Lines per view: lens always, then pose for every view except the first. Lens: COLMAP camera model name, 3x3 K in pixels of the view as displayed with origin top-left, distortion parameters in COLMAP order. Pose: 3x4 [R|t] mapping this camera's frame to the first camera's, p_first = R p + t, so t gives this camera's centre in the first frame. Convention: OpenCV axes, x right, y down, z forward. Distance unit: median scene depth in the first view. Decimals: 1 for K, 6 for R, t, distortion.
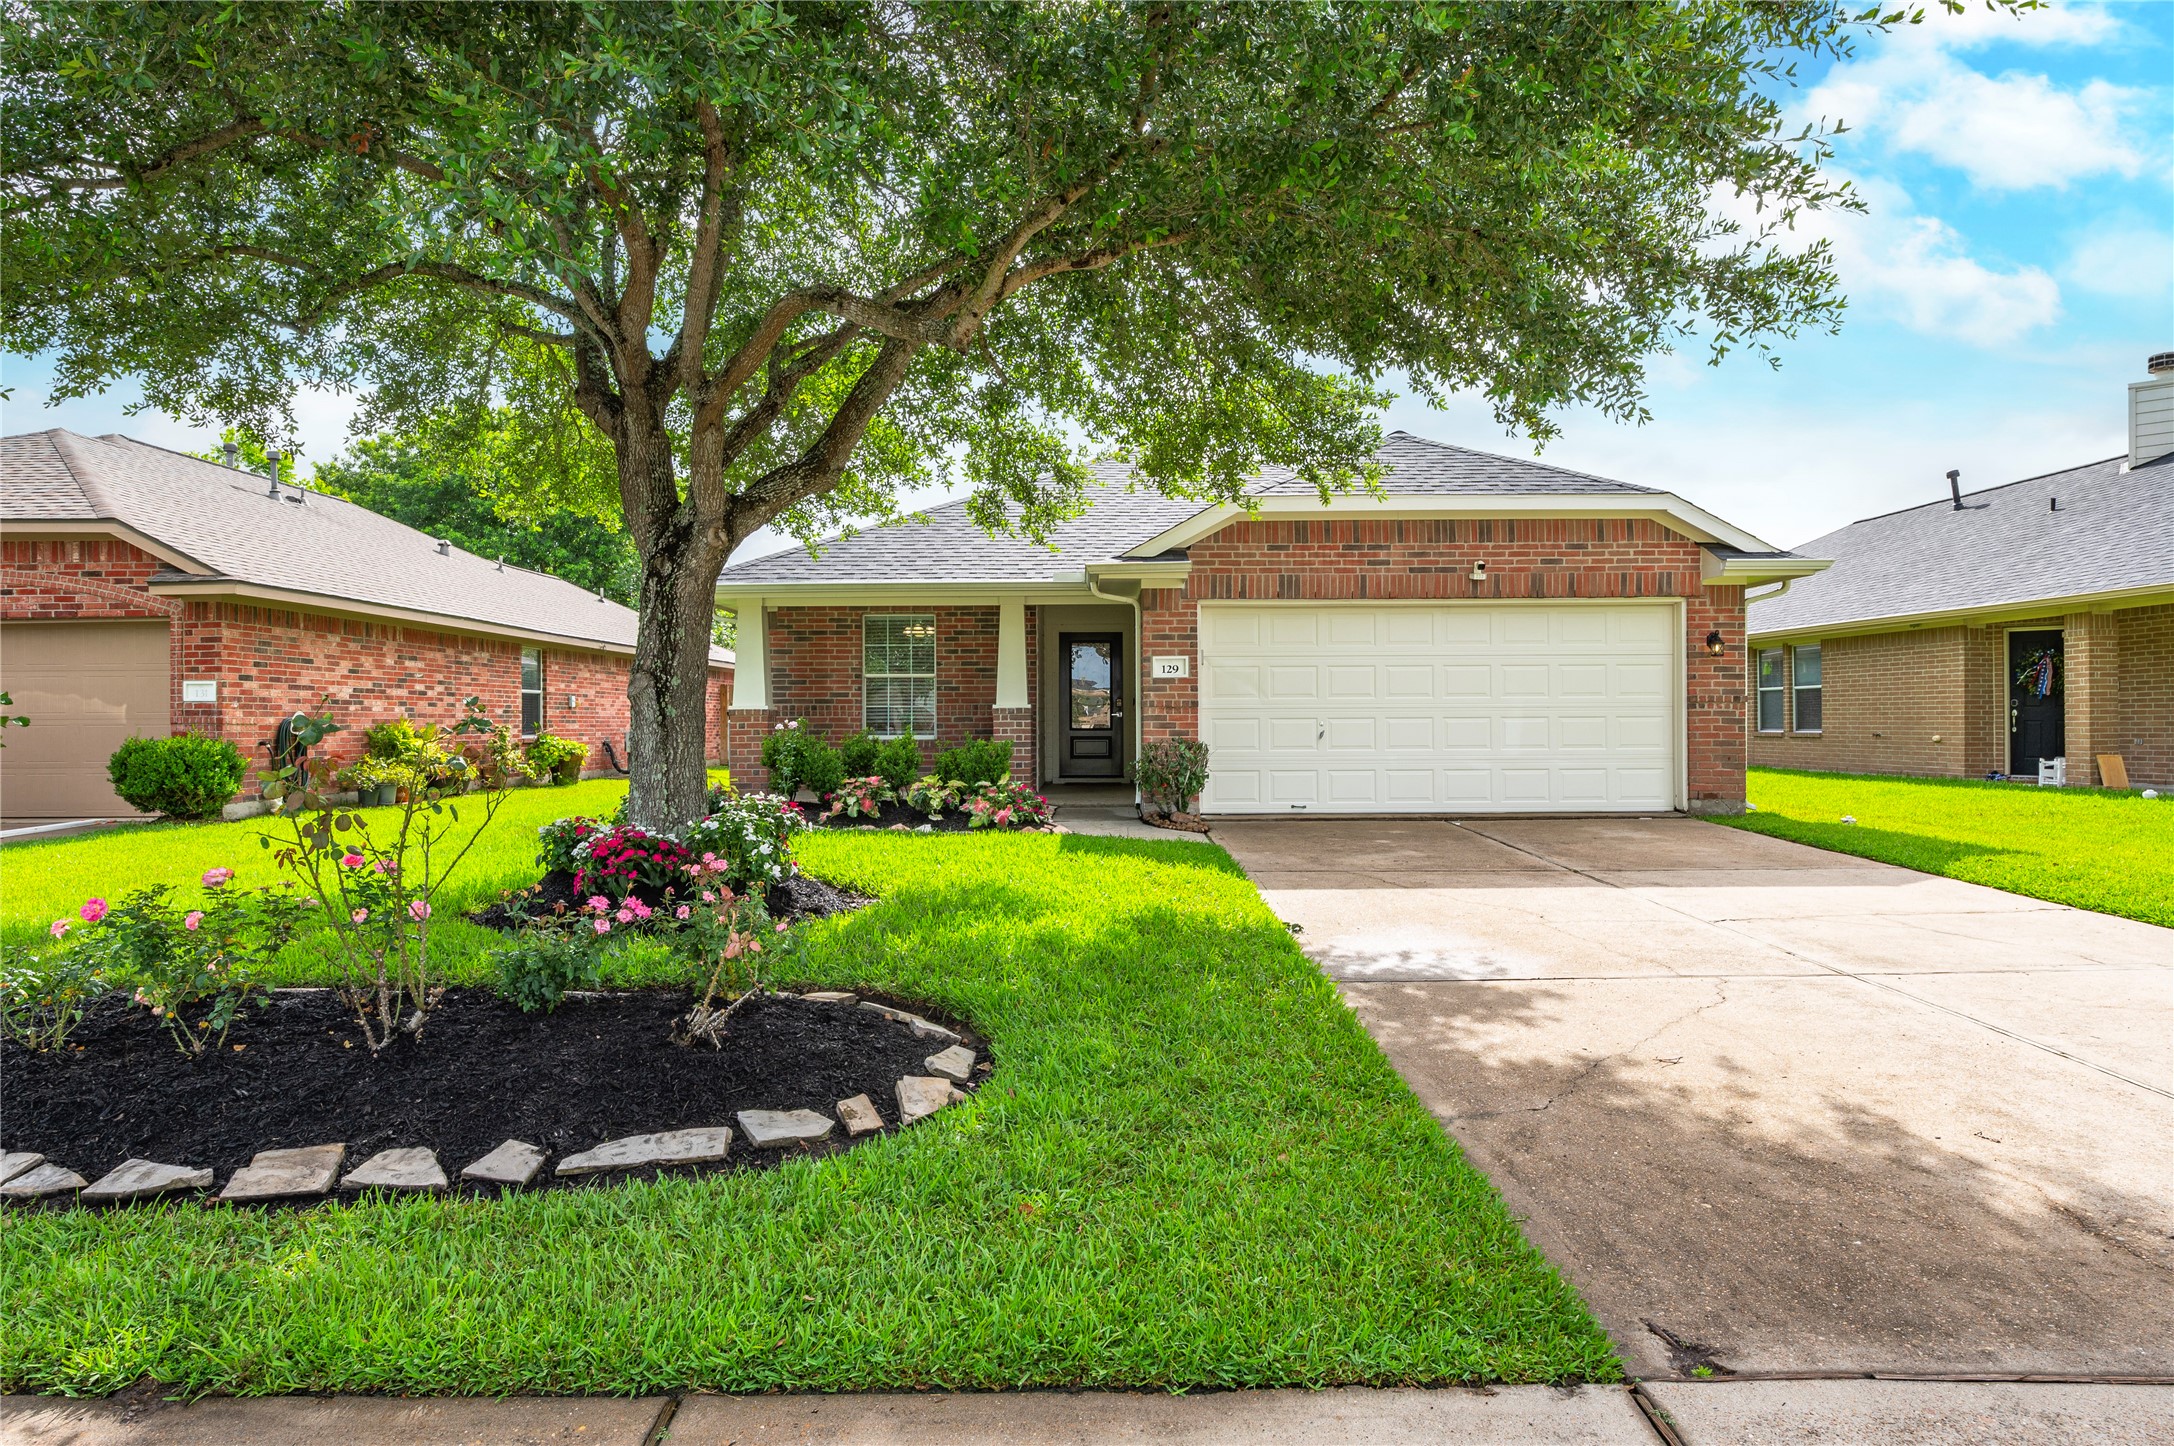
lens RADIAL K [[997.0, 0, 1087.0], [0, 997.0, 723.0], [0, 0, 1]] dist [-0.001875, -0.000273]
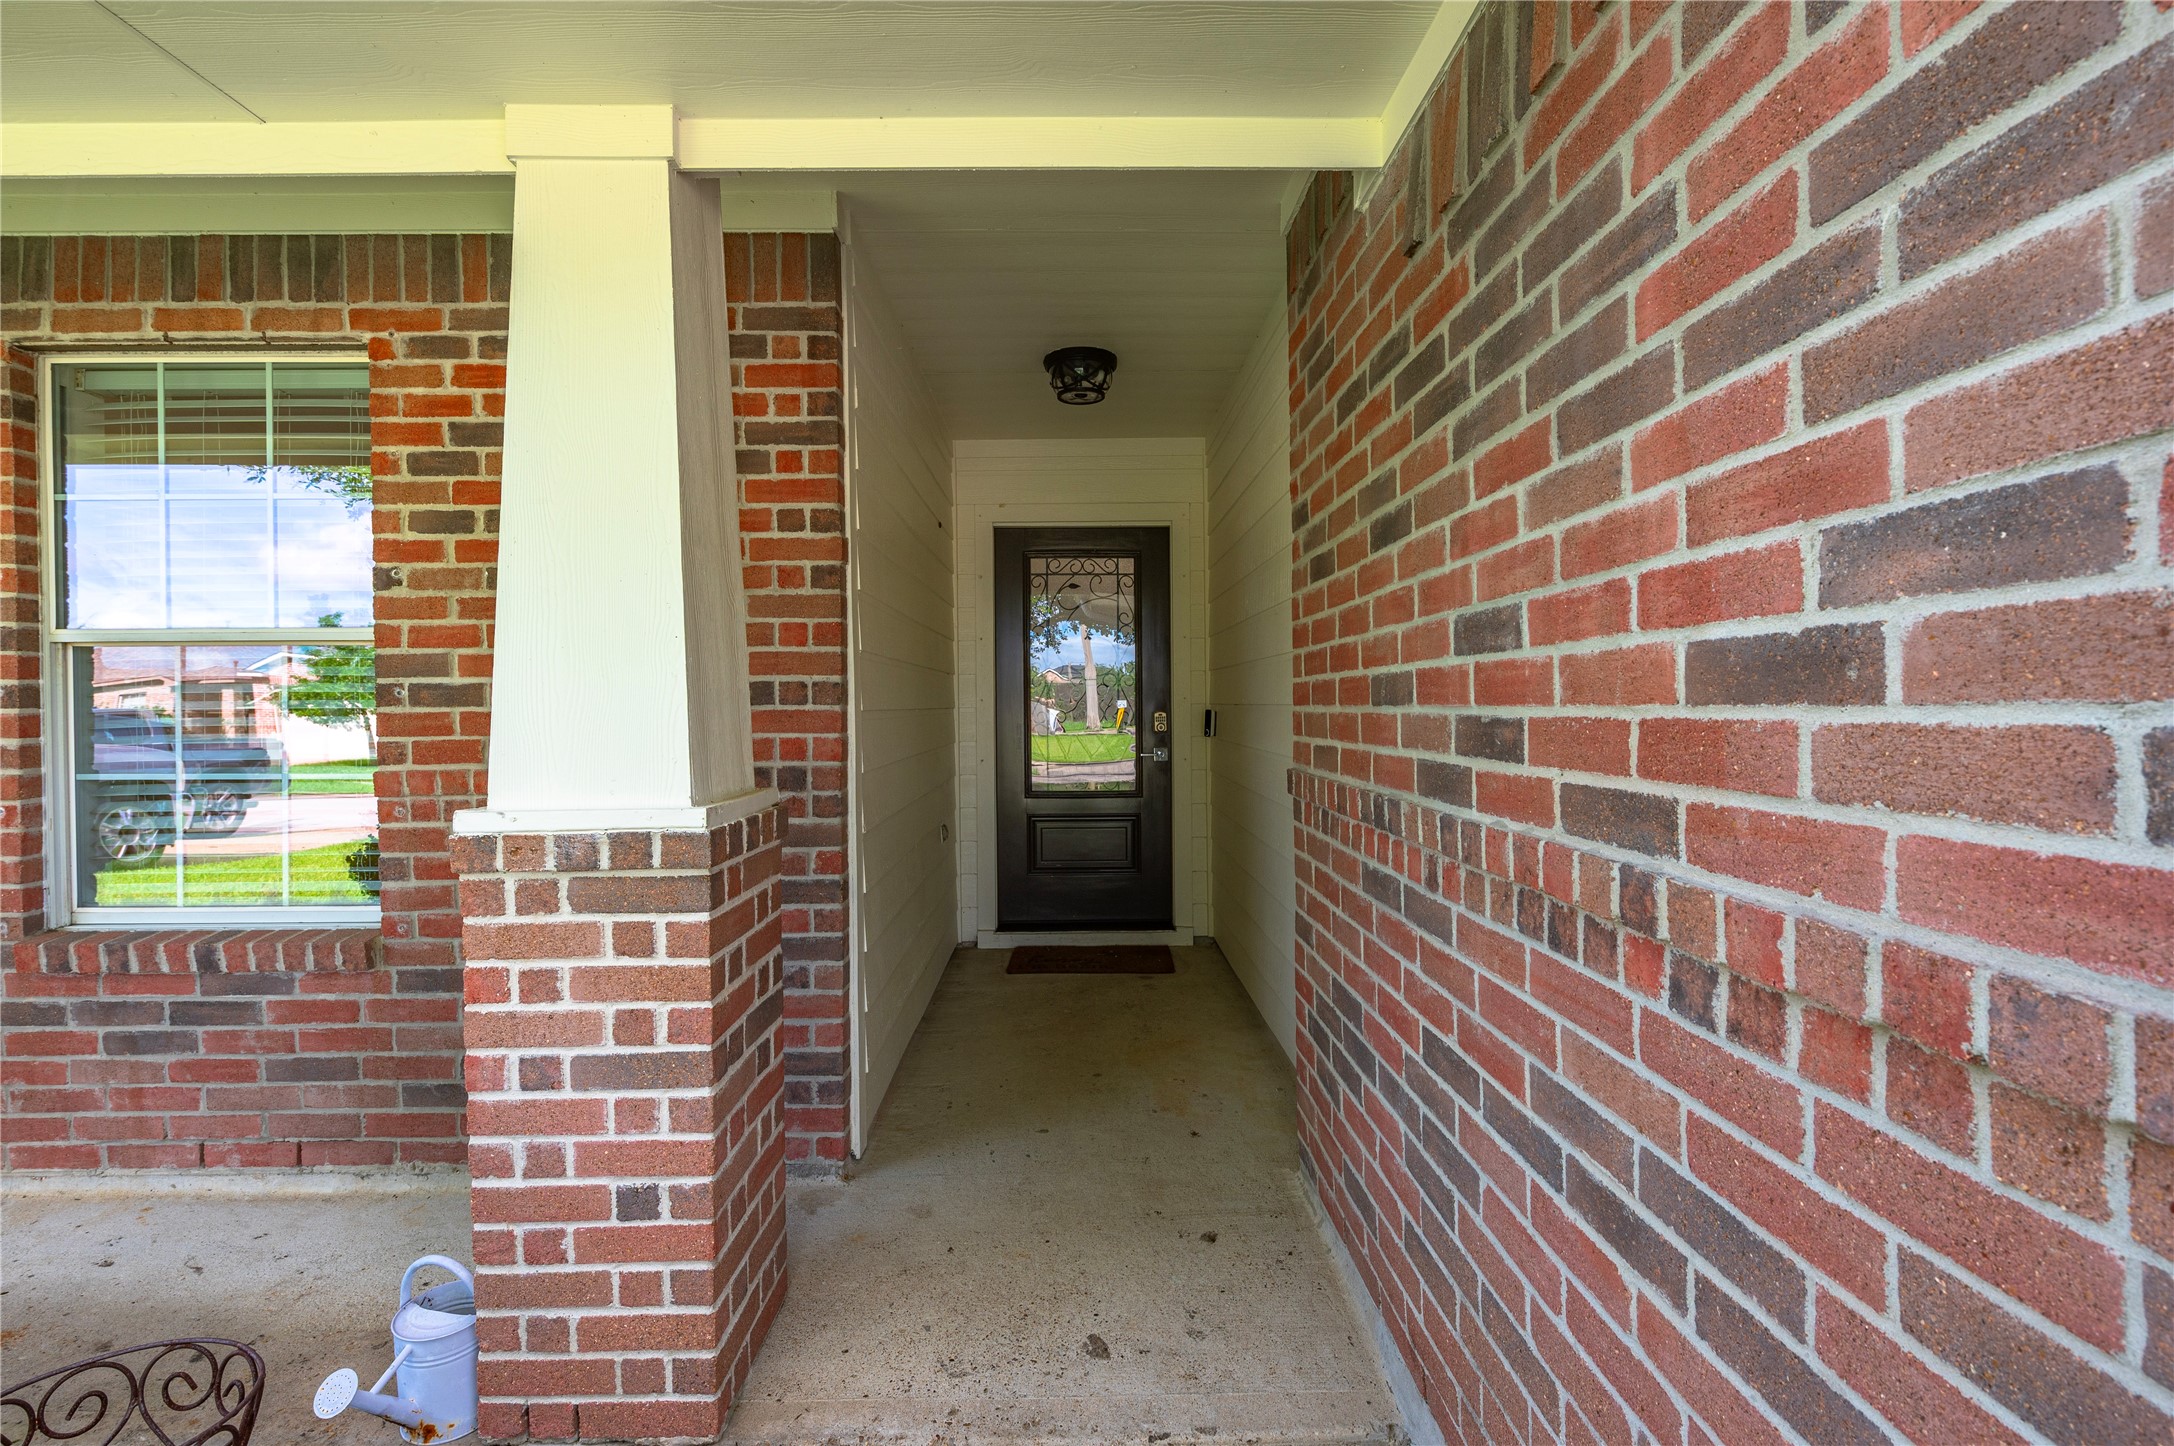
lens RADIAL K [[1025.3, 0, 1096.2], [0, 1025.3, 728.0], [0, 0, 1]] dist [-0.002957, -0.000691]
pose [[0.999602, -0.003949, 0.027950, -0.001307], [0.003615, 0.999921, 0.012001, -0.028628], [-0.027995, -0.011895, 0.999537, 0.737797]]
